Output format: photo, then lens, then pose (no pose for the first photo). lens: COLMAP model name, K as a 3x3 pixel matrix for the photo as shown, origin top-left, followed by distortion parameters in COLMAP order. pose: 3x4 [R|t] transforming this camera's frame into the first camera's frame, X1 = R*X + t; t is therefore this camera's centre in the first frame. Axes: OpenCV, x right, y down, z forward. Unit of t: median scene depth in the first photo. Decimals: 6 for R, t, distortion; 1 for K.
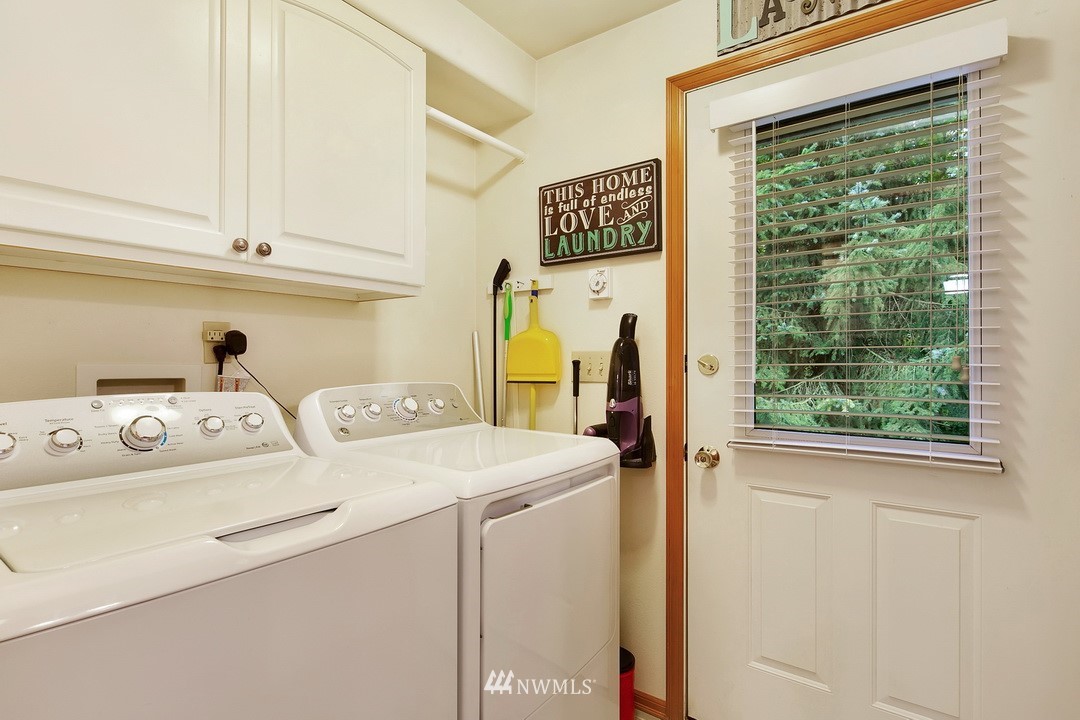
lens RADIAL K [[533.5, 0, 540.6], [0, 533.5, 359.1], [0, 0, 1]] dist [-0.000498, -0.001405]
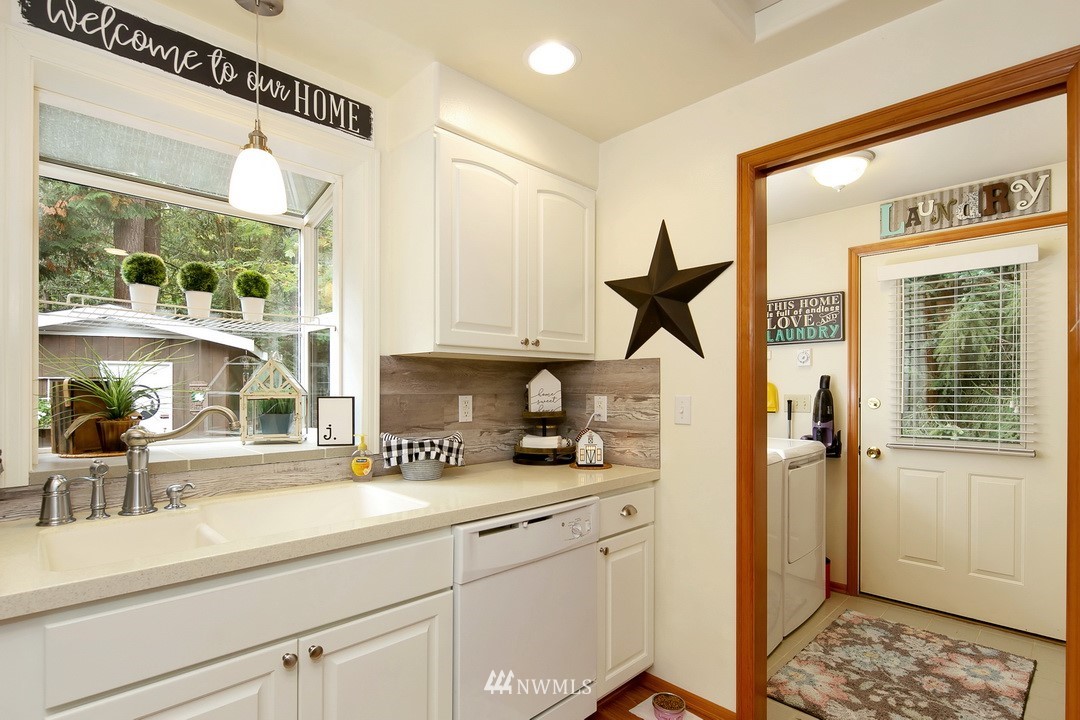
lens RADIAL K [[533.5, 0, 537.1], [0, 533.5, 391.8], [0, 0, 1]] dist [-0.000498, -0.001405]
pose [[0.989214, 0.001023, -0.146474, -0.549694], [-0.000187, 0.999984, 0.005720, -0.038364], [0.146477, -0.005631, 0.989198, -0.969702]]
